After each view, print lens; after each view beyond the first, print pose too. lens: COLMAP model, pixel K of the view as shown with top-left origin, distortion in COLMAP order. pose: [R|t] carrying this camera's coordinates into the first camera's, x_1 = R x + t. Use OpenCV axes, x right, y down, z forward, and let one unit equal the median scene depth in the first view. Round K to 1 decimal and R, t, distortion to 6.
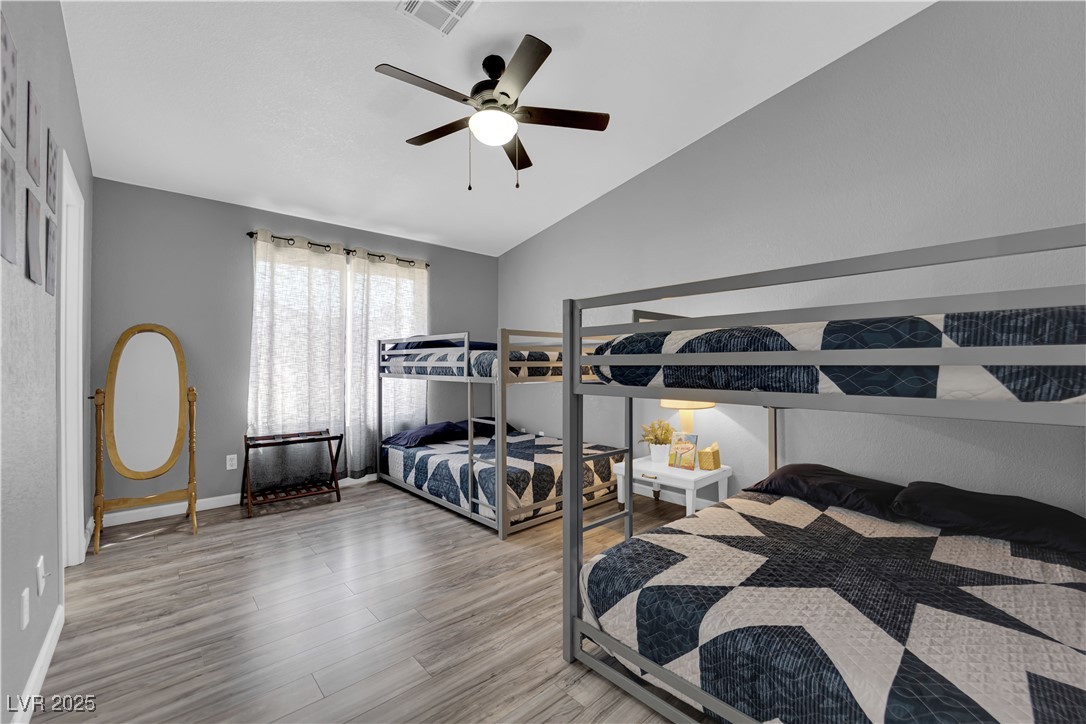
lens RADIAL K [[439.3, 0, 545.4], [0, 439.3, 360.7], [0, 0, 1]] dist [-0.000871, -0.006270]
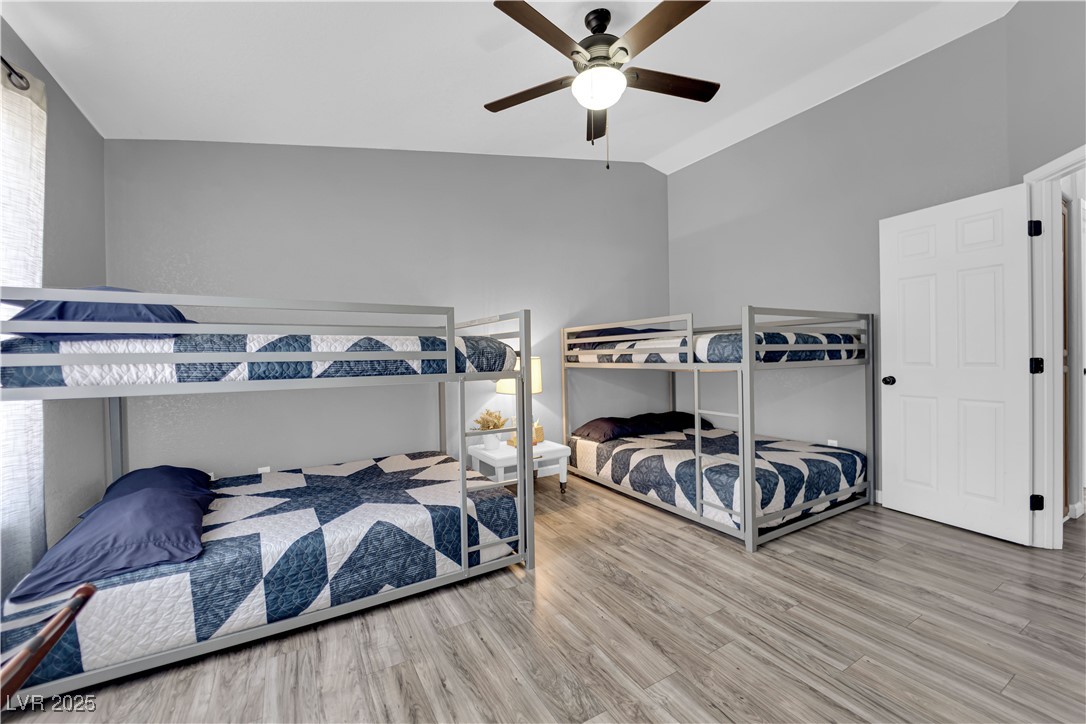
lens RADIAL K [[439.3, 0, 545.4], [0, 439.3, 360.7], [0, 0, 1]] dist [-0.000871, -0.006270]
pose [[0.205726, -0.014684, 0.978499, -0.819846], [0.008969, 0.999874, 0.013119, 0.009682], [-0.978569, 0.006077, 0.205832, 0.741728]]
